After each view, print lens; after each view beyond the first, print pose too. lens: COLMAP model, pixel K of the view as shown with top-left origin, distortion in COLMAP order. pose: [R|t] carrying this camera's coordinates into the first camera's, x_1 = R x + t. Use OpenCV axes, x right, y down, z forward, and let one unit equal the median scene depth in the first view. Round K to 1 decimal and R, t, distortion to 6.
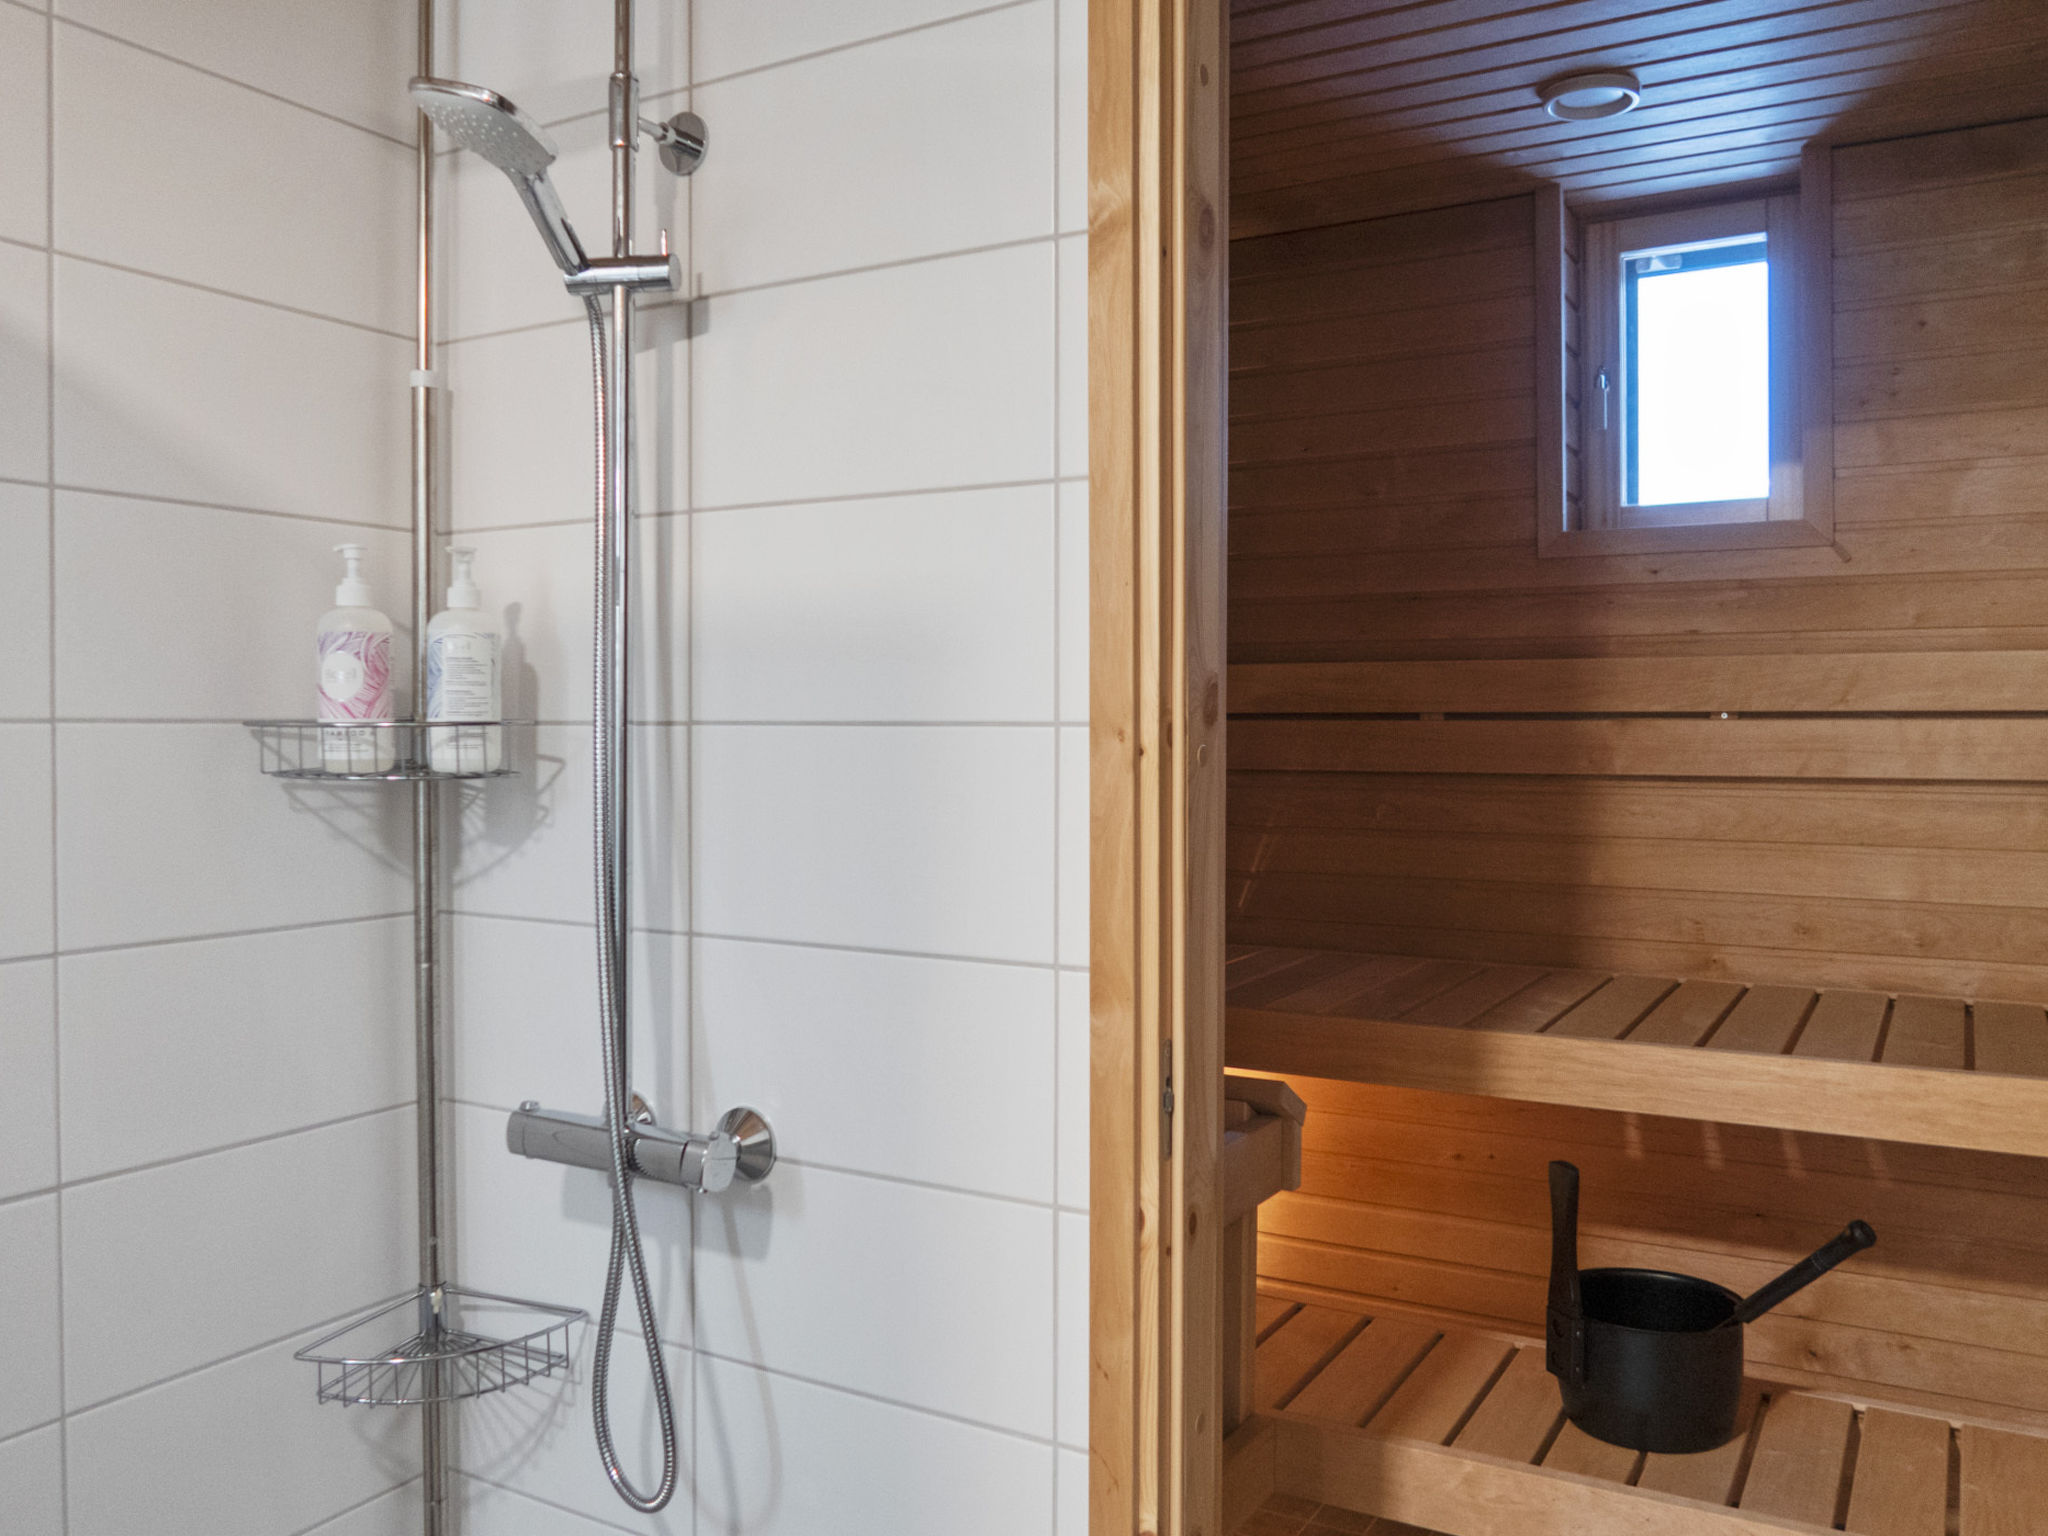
lens RADIAL K [[1619.2, 0, 1024.0], [0, 1619.2, 768.0], [0, 0, 1]] dist [-0.007542, -0.000303]
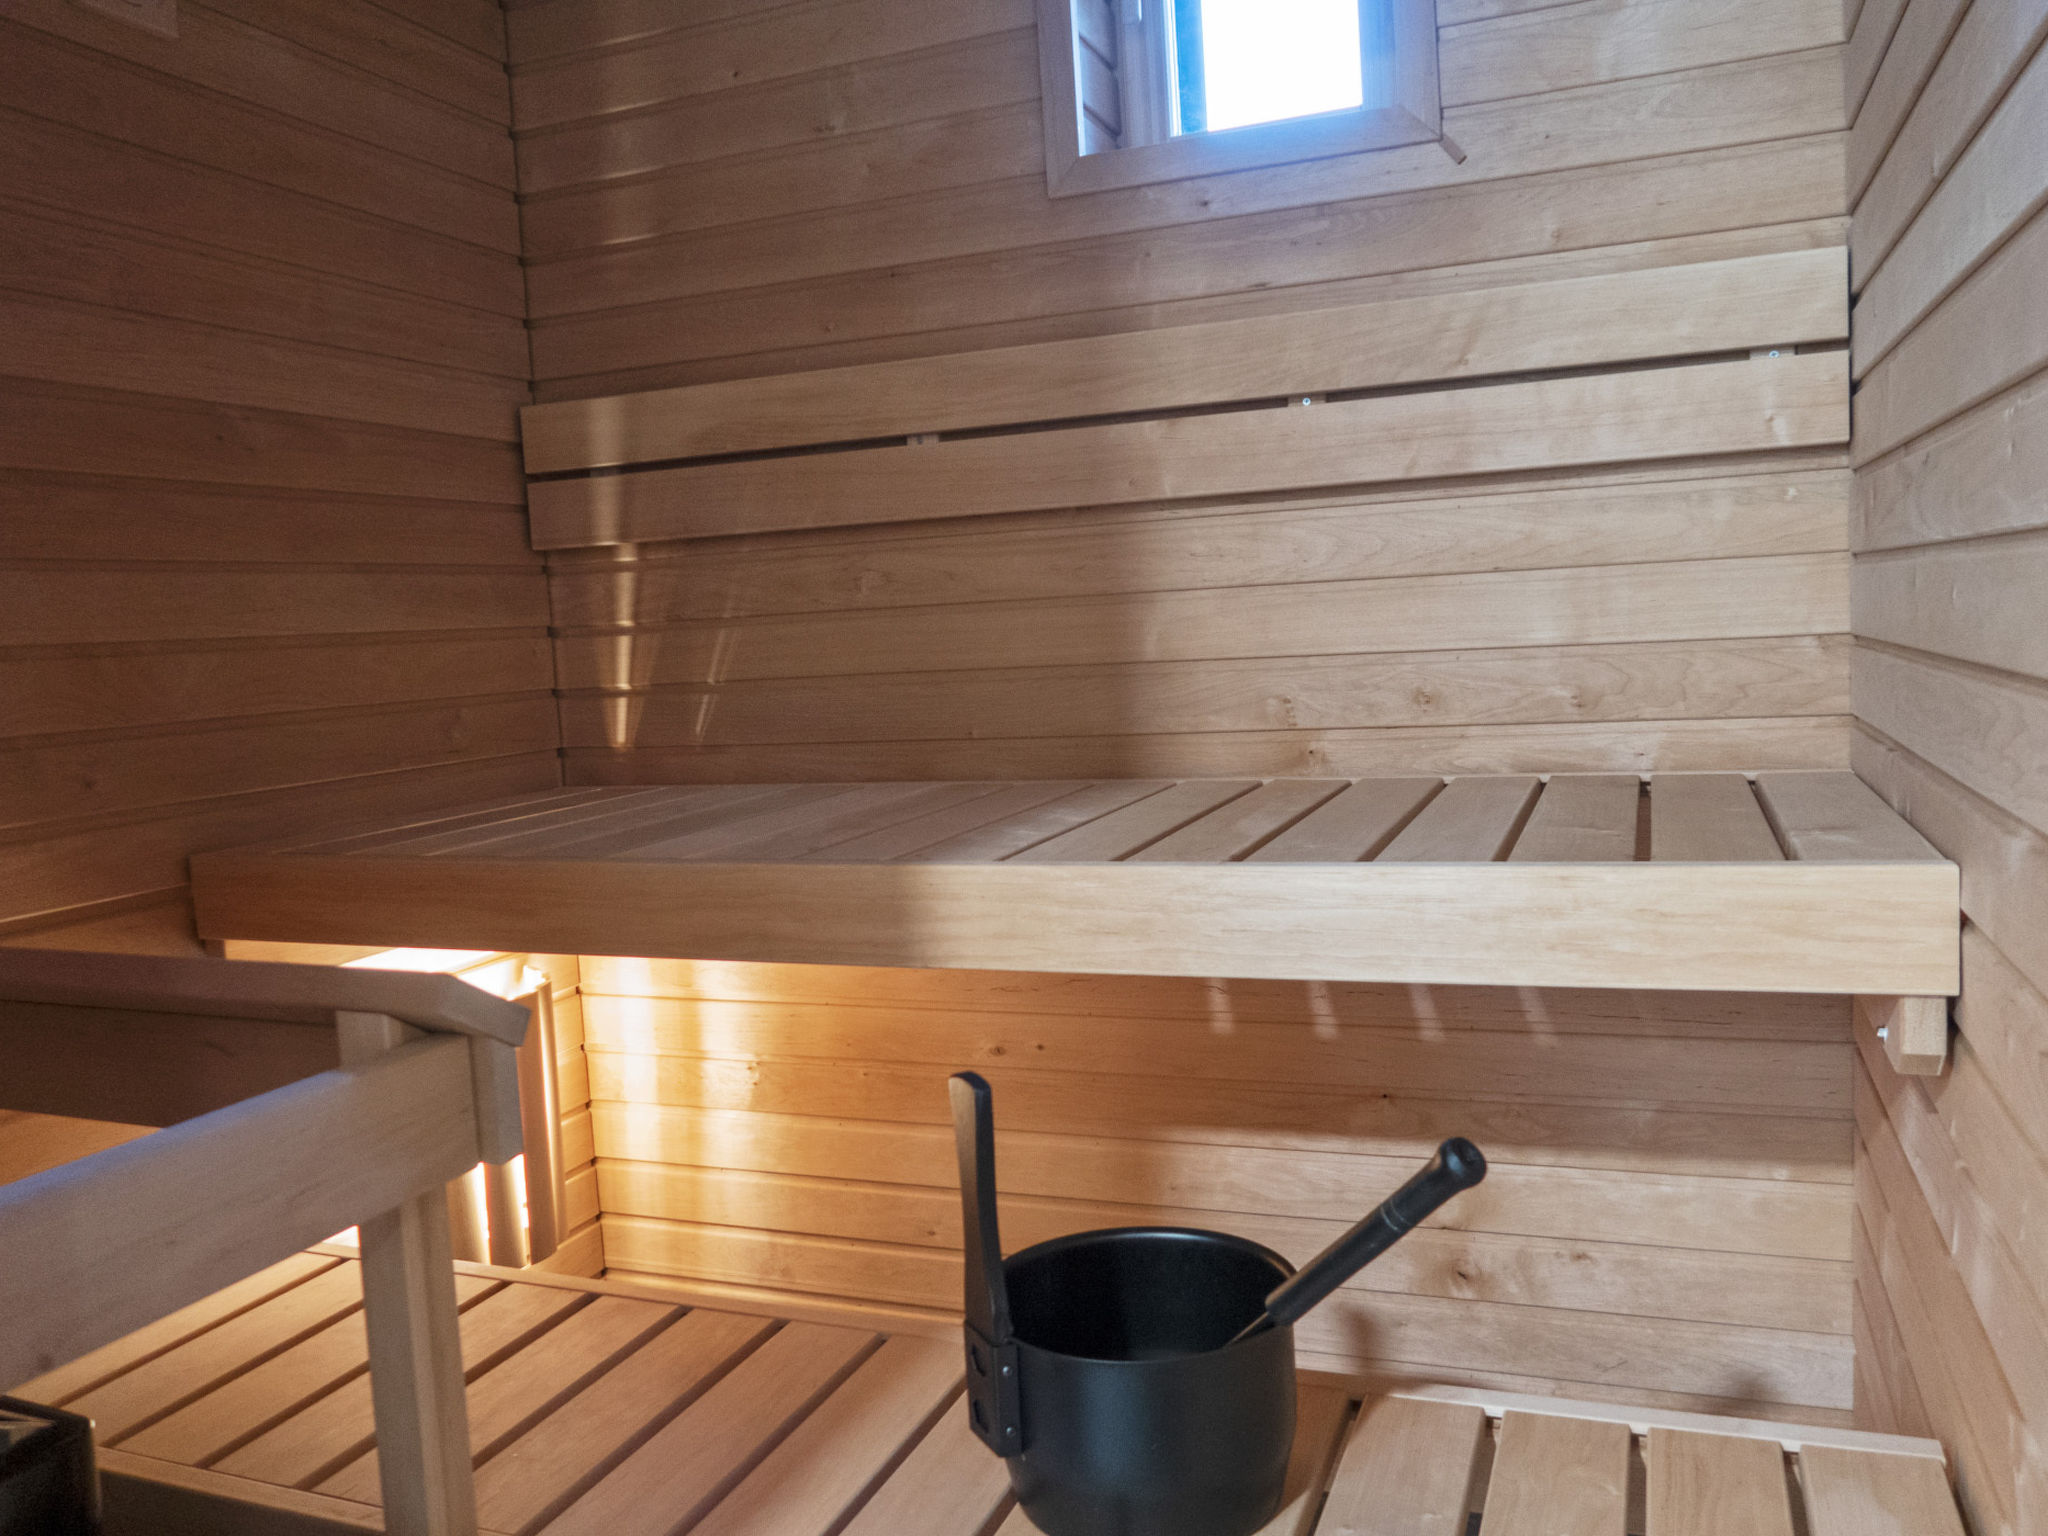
lens RADIAL K [[1589.8, 0, 986.5], [0, 1589.8, 770.5], [0, 0, 1]] dist [-0.014868, -0.007545]
pose [[0.989675, -0.067703, 0.126335, 0.206842], [0.059590, 0.995977, 0.066928, 0.075984], [-0.130358, -0.058709, 0.989727, 0.341870]]
